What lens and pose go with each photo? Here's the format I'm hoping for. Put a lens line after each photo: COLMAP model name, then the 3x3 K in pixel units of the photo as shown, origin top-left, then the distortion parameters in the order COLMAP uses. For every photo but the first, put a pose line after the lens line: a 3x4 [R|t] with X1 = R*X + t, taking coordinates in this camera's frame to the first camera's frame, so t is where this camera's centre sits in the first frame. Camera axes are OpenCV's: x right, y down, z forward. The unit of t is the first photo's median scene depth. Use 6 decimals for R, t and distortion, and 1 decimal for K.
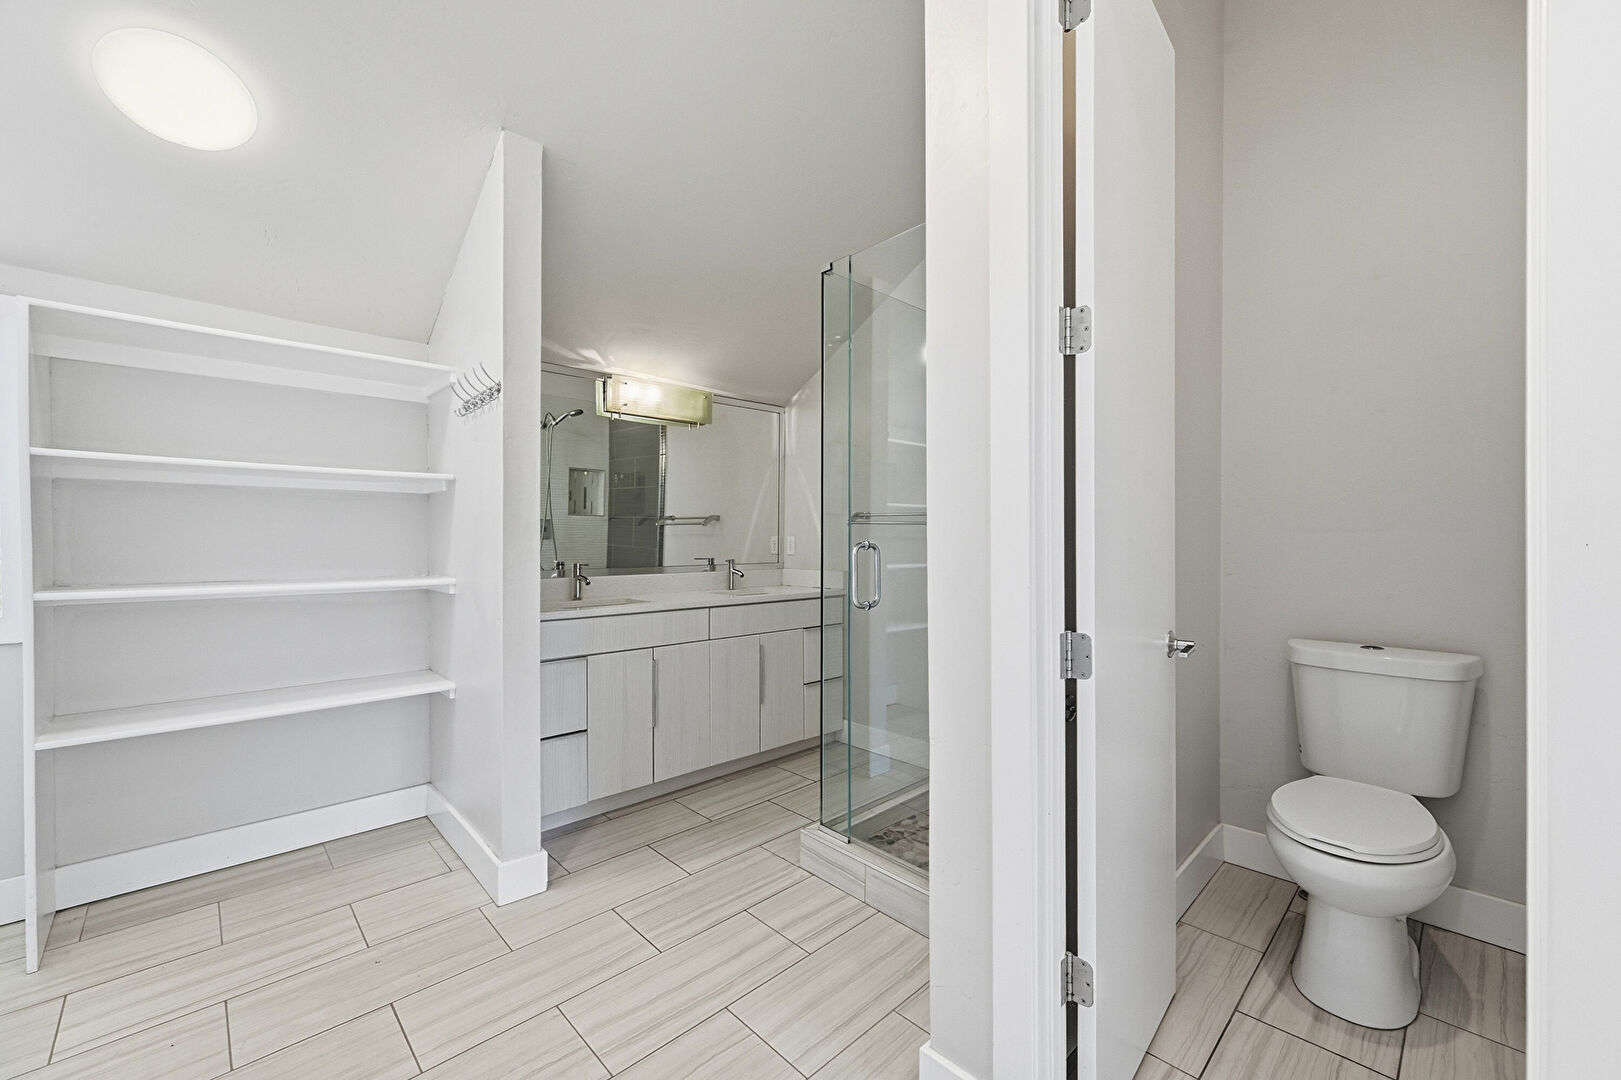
lens RADIAL K [[639.5, 0, 810.5], [0, 639.5, 540.0], [0, 0, 1]] dist [0.000499, 0.000063]
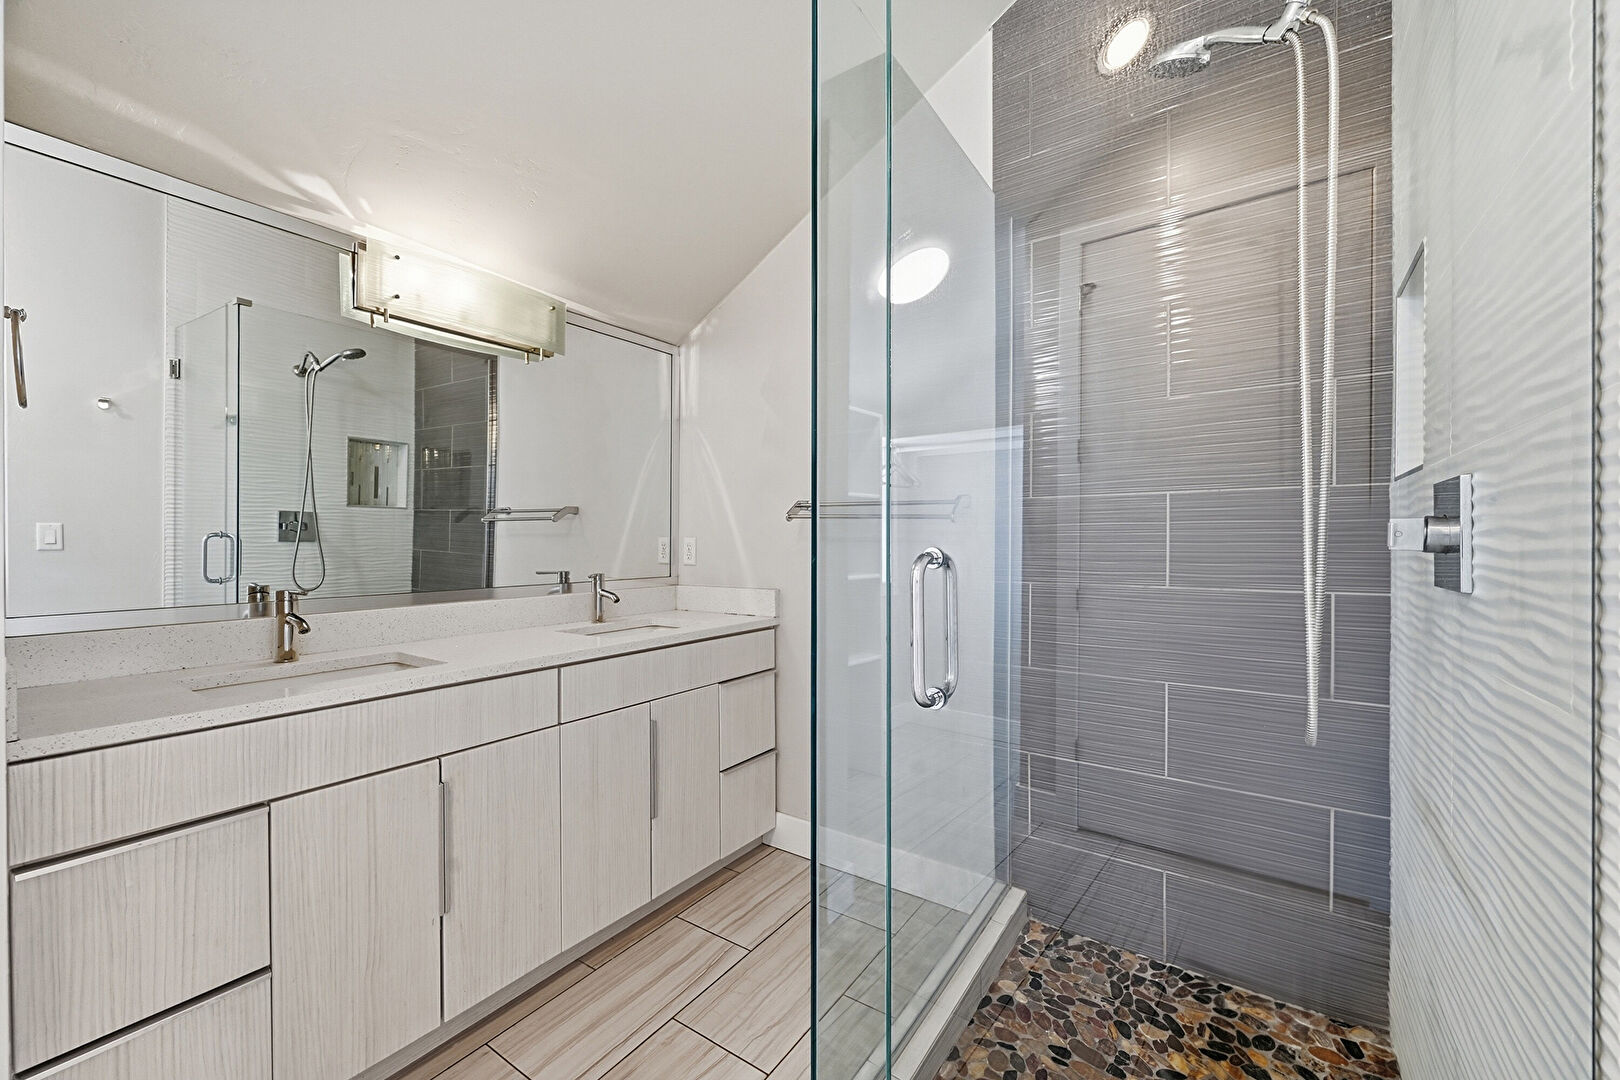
lens RADIAL K [[639.1, 0, 810.0], [0, 639.1, 540.0], [0, 0, 1]] dist [0.000499, 0.000063]
pose [[0.978992, -0.002320, 0.203885, -0.046495], [0.002238, 0.999997, 0.000631, -0.002998], [-0.203886, -0.000161, 0.978995, 0.331918]]
